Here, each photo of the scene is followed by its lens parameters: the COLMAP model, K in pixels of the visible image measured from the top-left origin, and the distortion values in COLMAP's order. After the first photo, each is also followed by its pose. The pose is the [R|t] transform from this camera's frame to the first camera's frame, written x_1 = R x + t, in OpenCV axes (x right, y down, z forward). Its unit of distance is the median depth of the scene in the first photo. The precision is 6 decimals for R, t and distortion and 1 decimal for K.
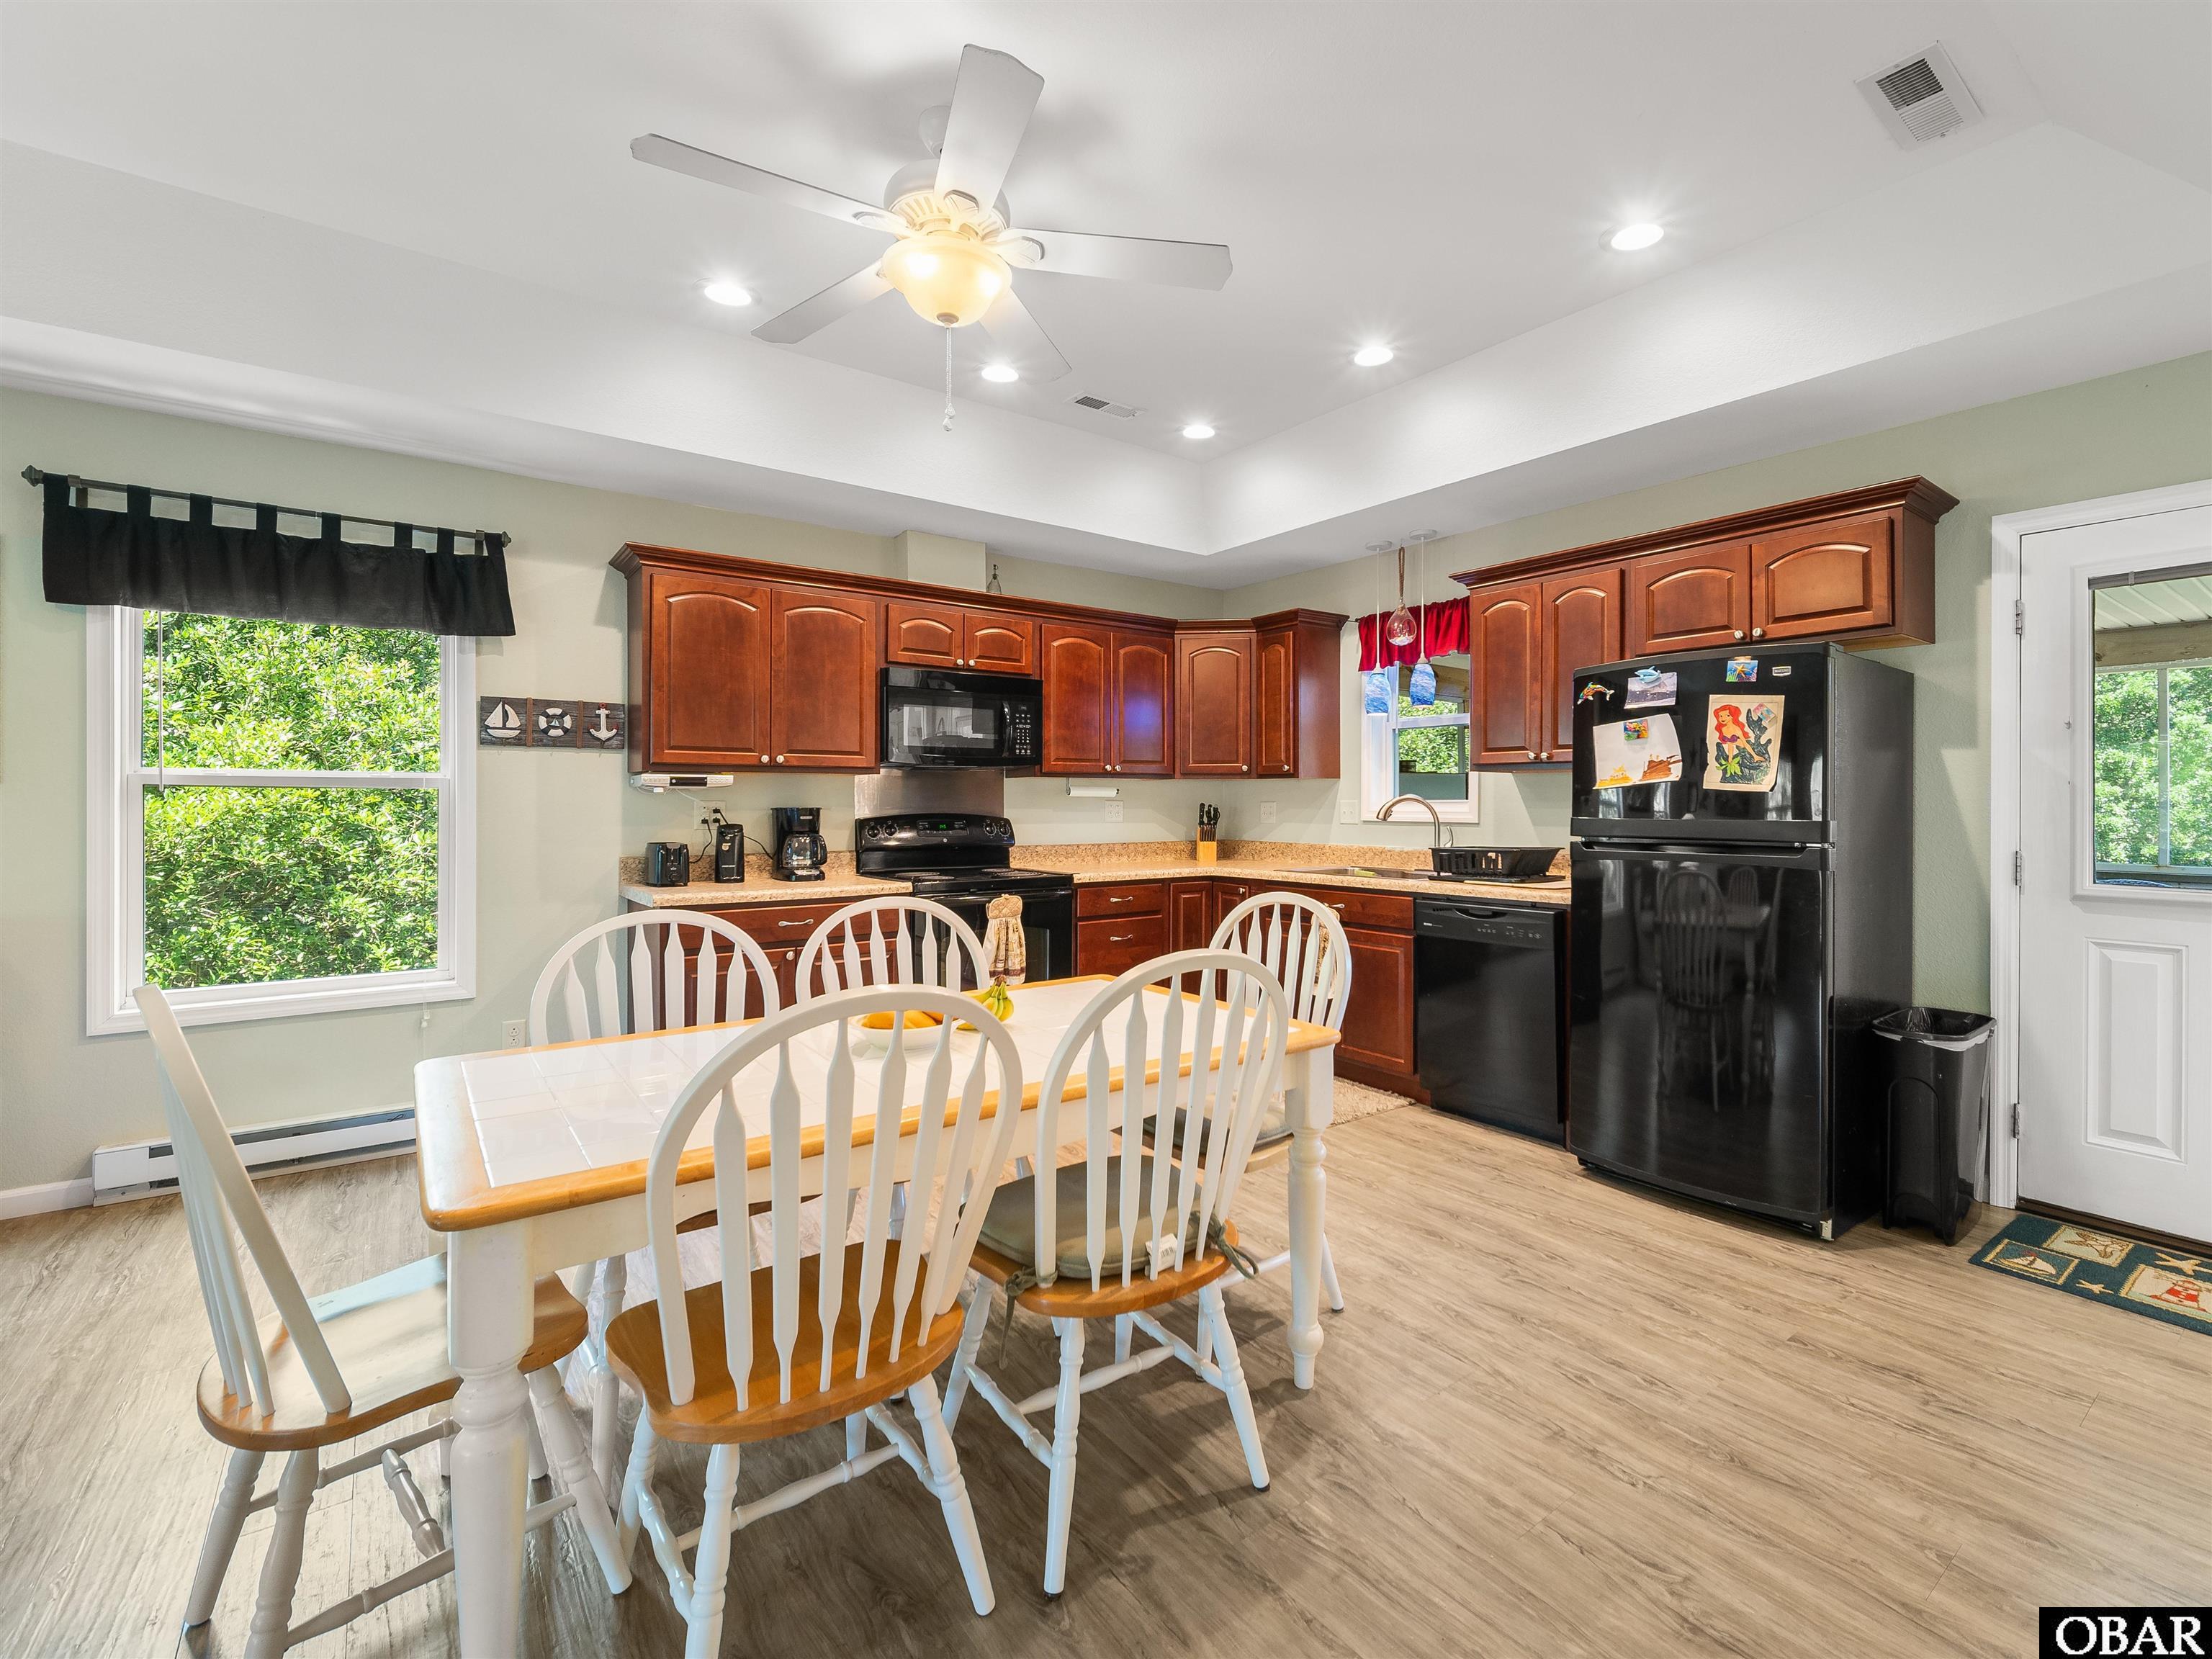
lens RADIAL K [[992.7, 0, 1141.2], [0, 992.7, 799.4], [0, 0, 1]] dist [0.002141, -0.000073]
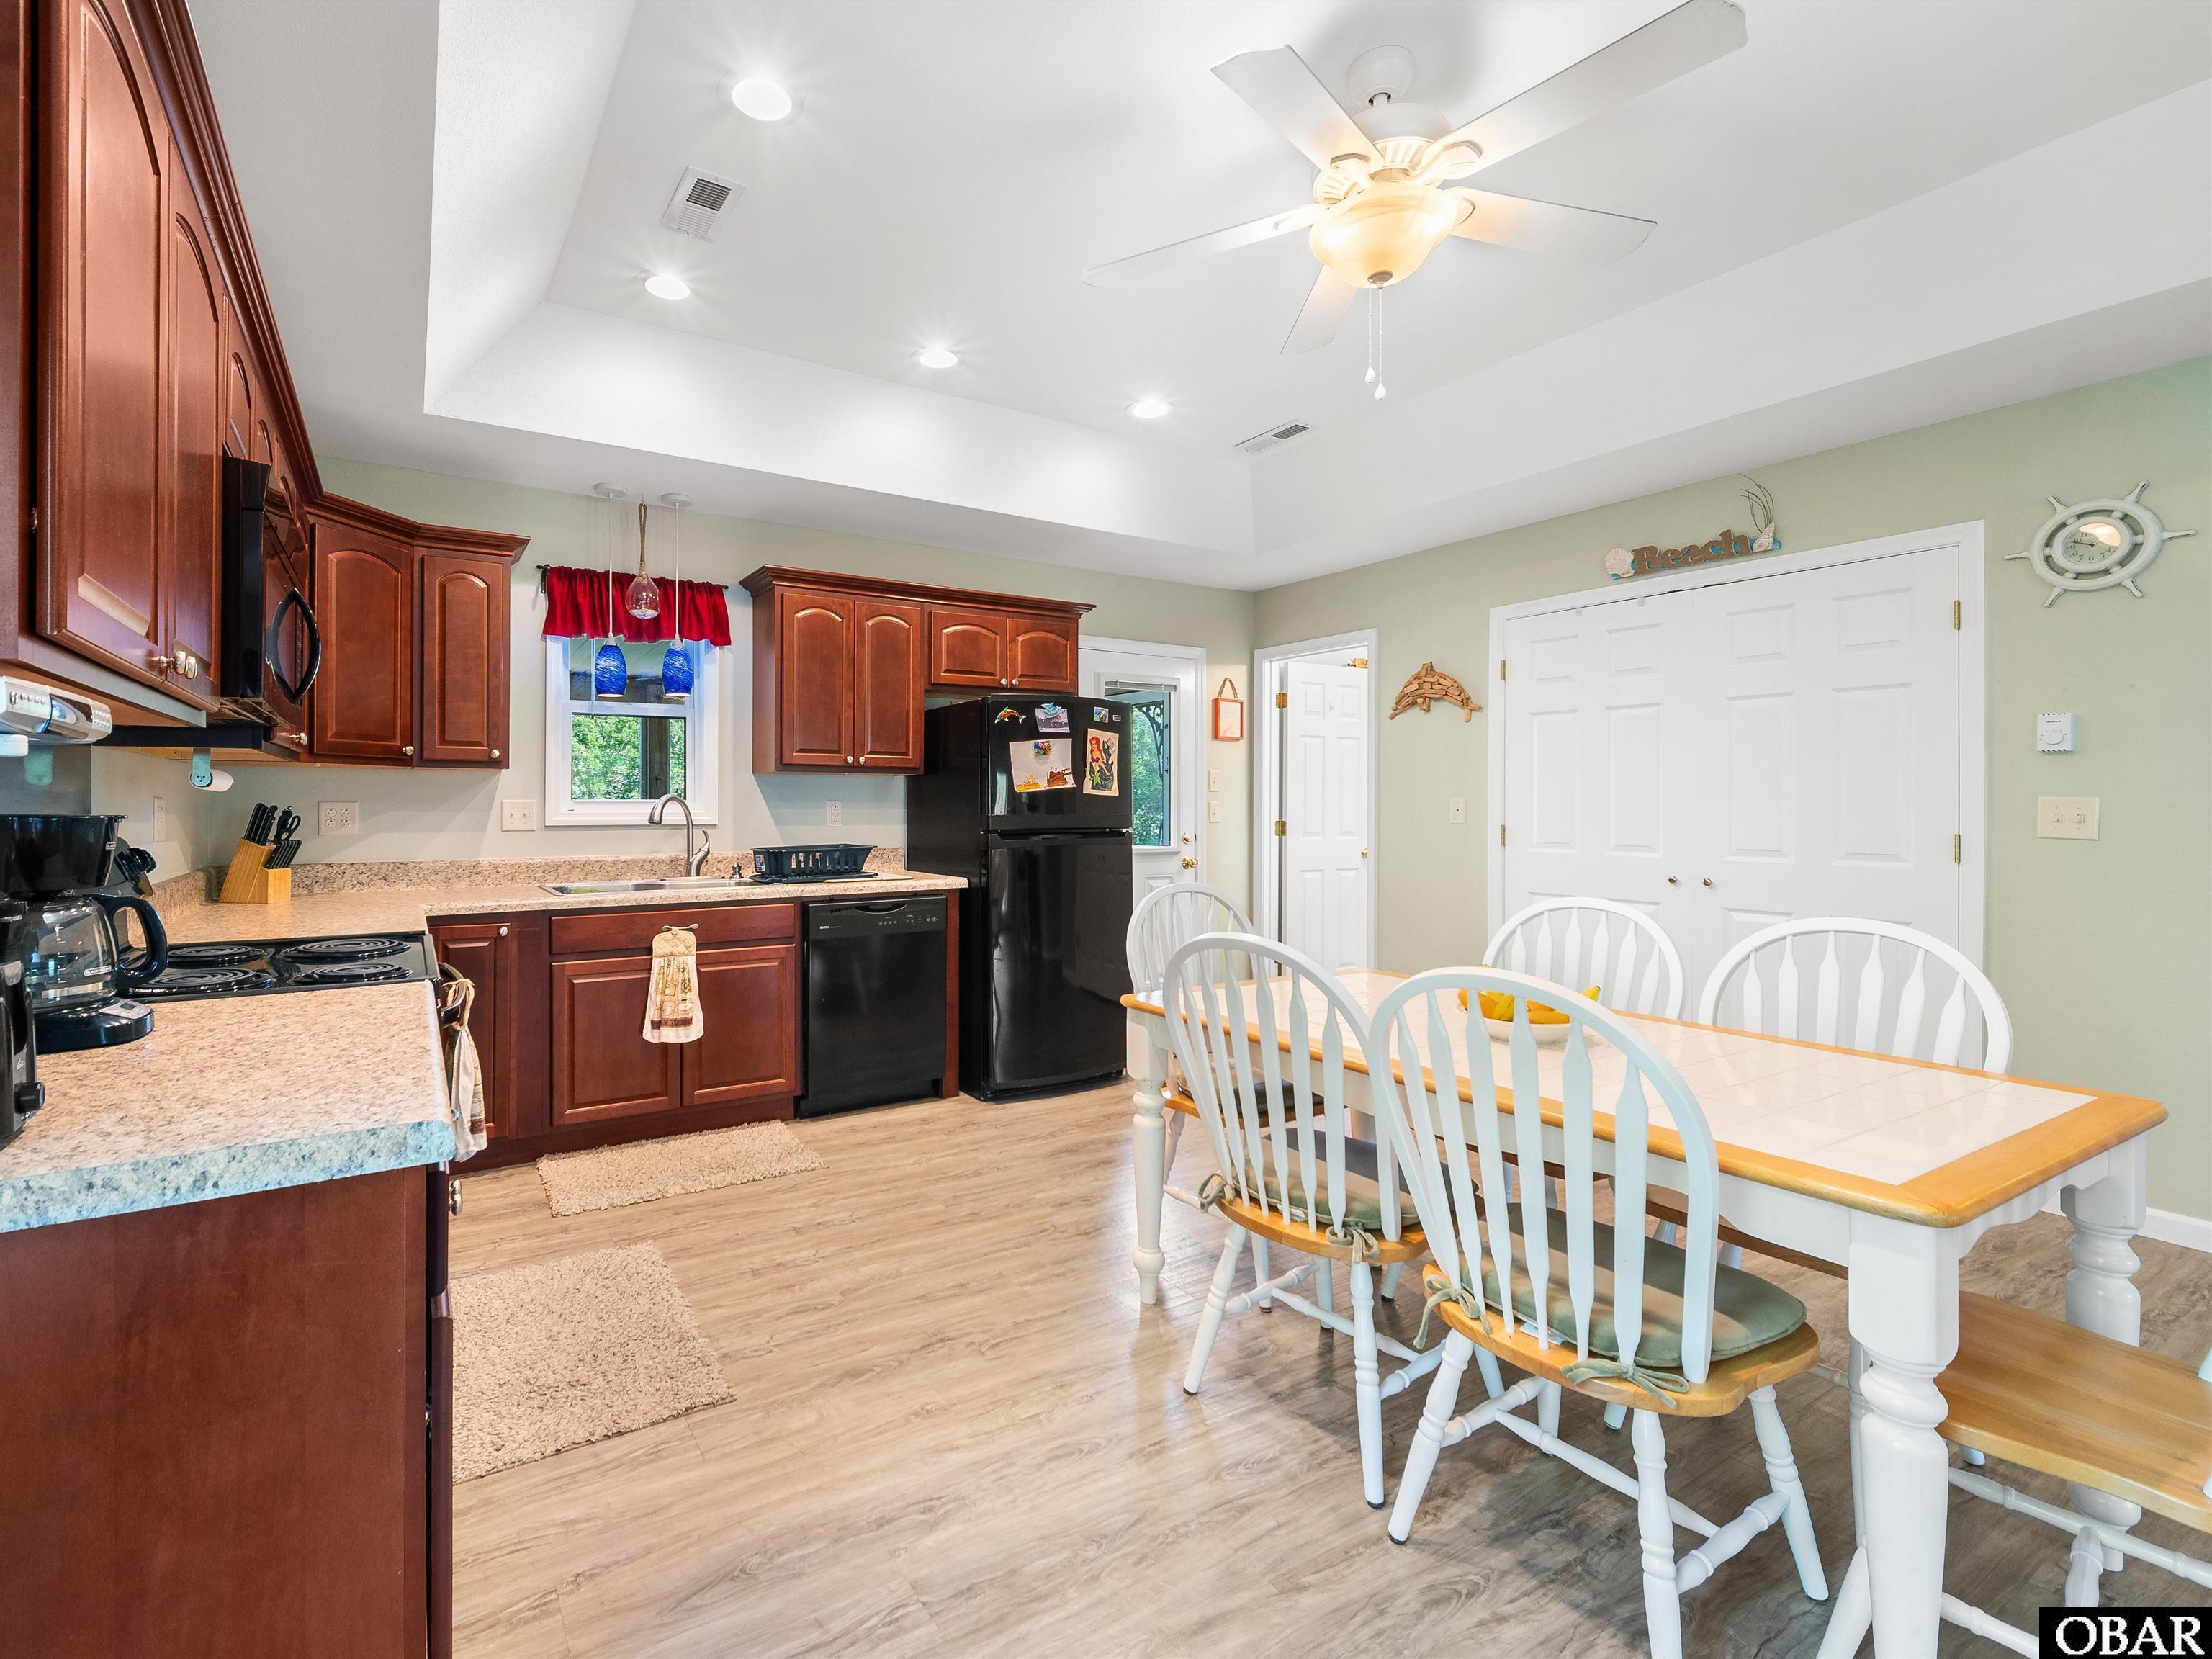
lens RADIAL K [[1005.7, 0, 975.3], [0, 1005.7, 814.6], [0, 0, 1]] dist [0.000168, -0.000029]
pose [[0.130970, -0.006731, 0.991363, -0.721174], [-0.002175, 0.999973, 0.007077, 0.008187], [-0.991384, -0.003083, 0.130952, 0.779388]]
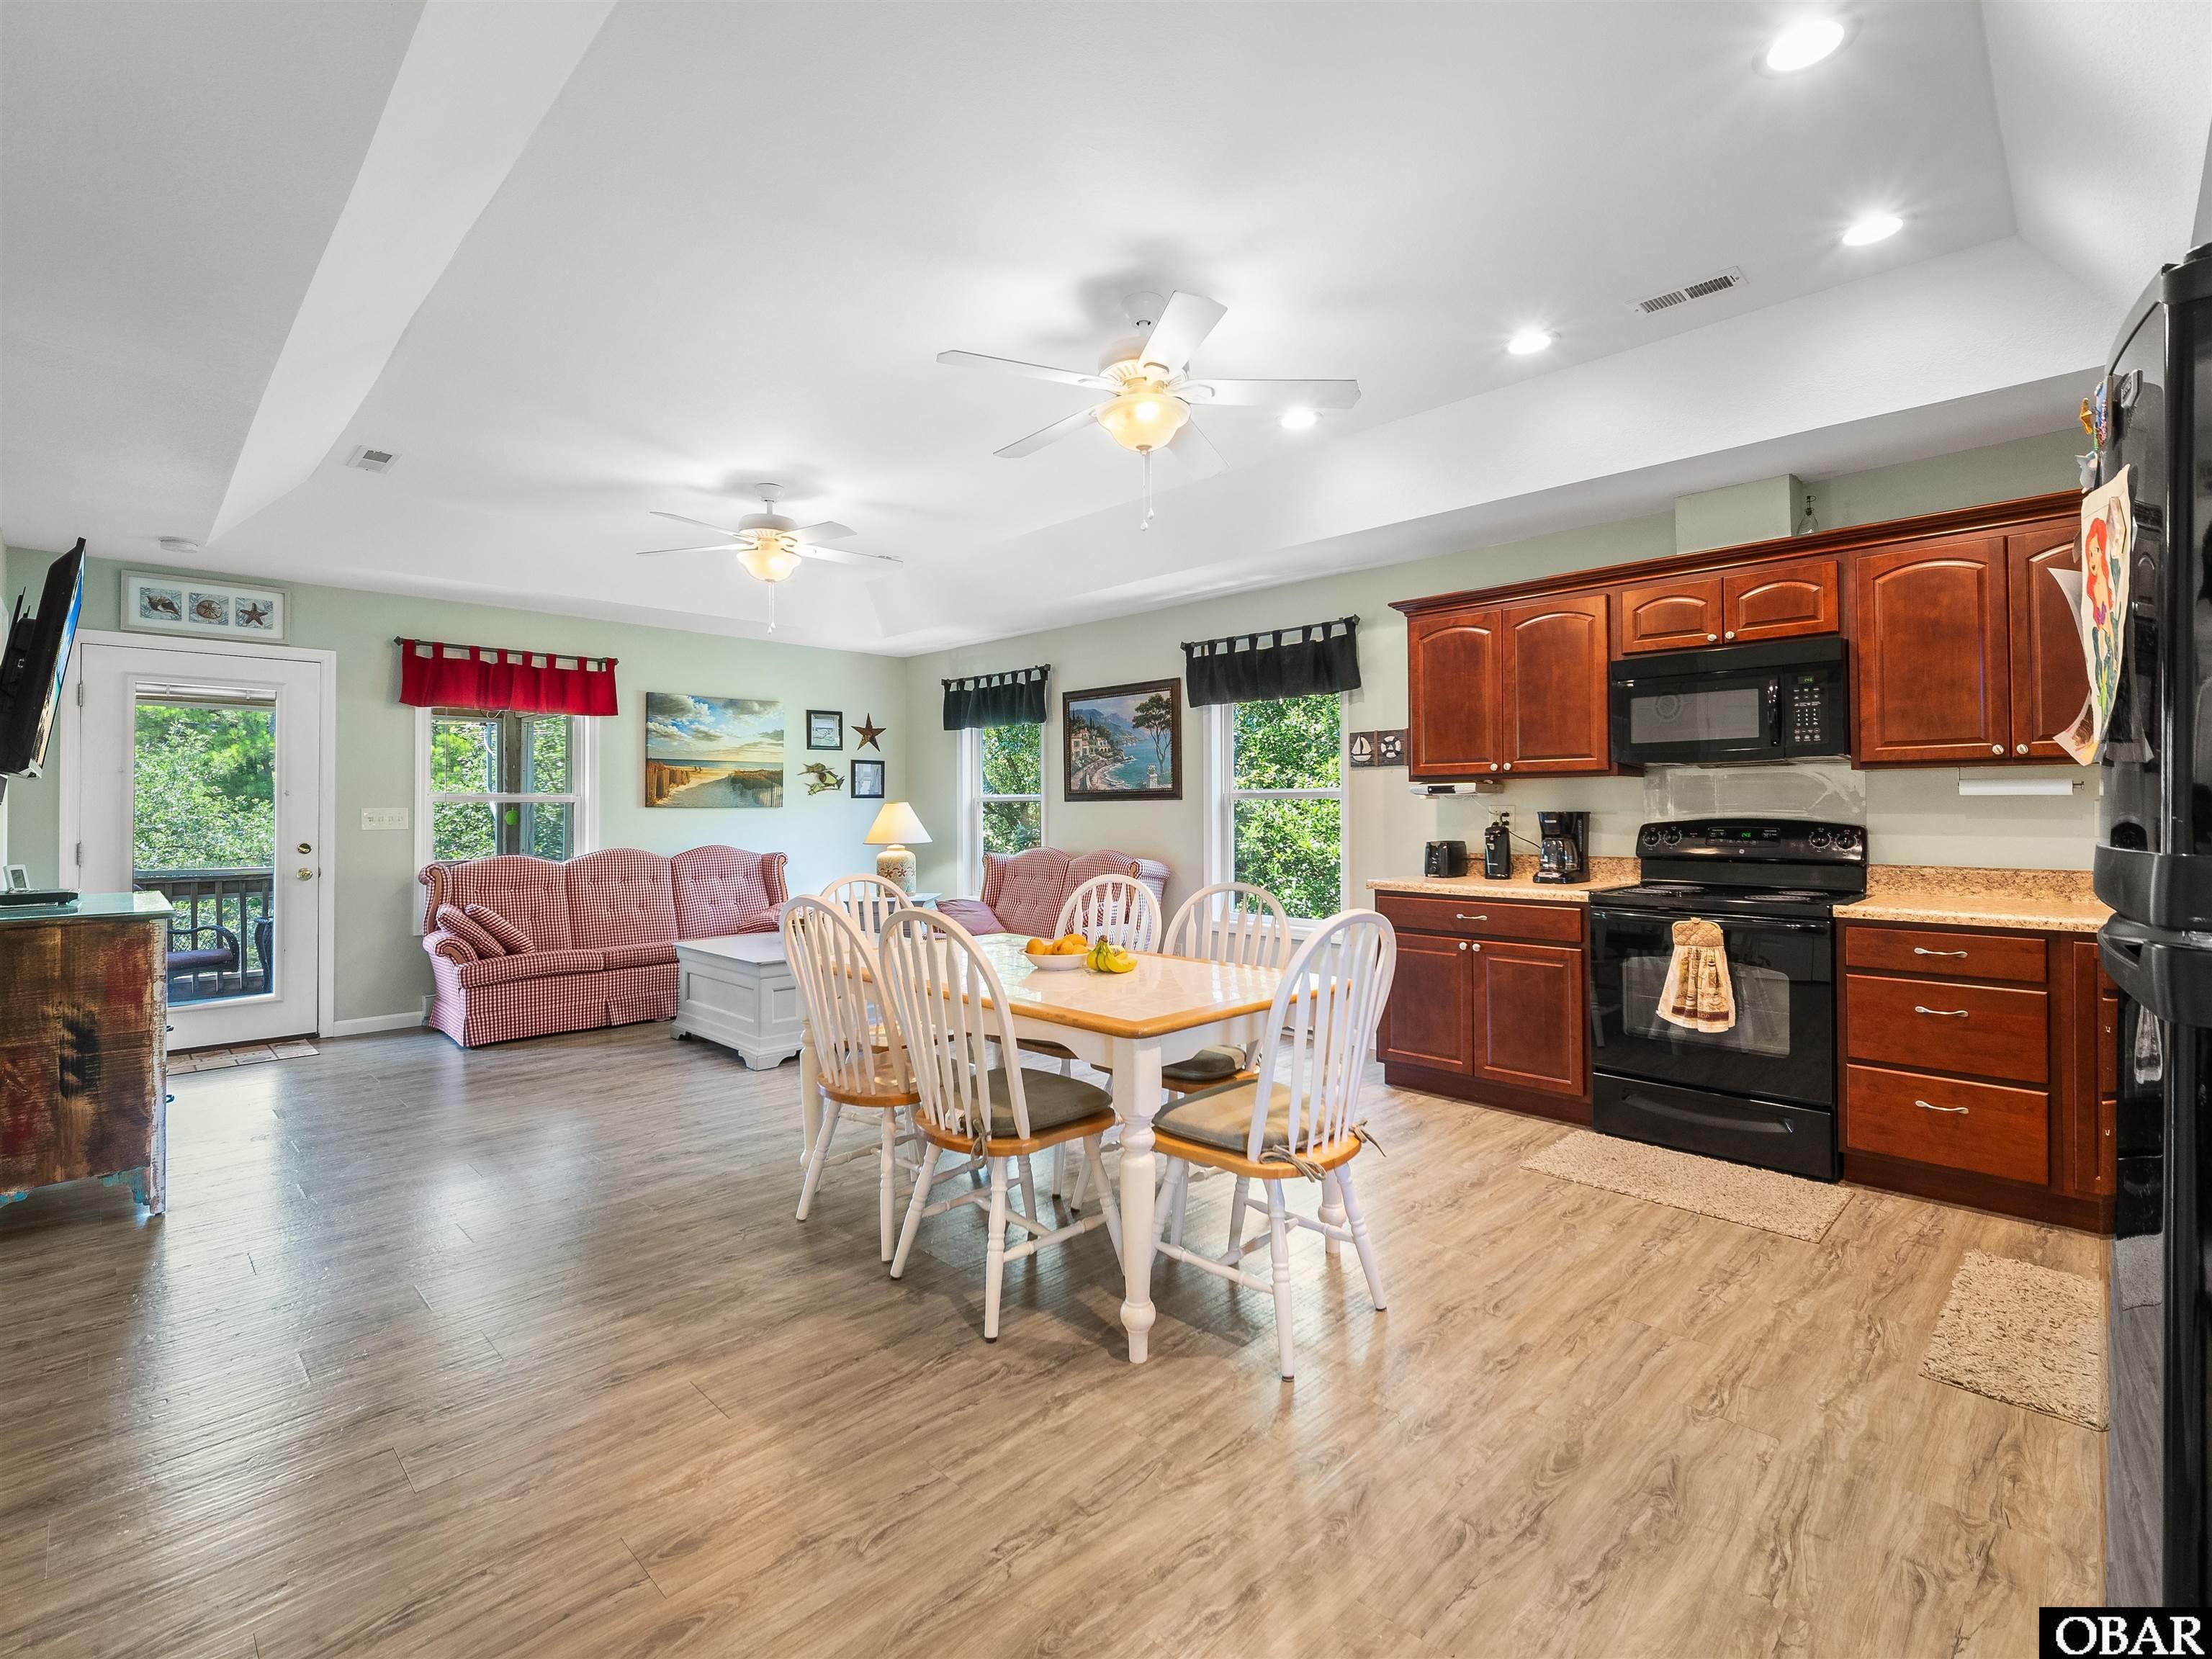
lens RADIAL K [[992.7, 0, 1141.2], [0, 992.7, 799.4], [0, 0, 1]] dist [0.002141, -0.000073]
pose [[0.163455, -0.011949, -0.986478, 0.701220], [0.007906, 0.999910, -0.010801, 0.004046], [0.986519, -0.006034, 0.163535, 0.483654]]
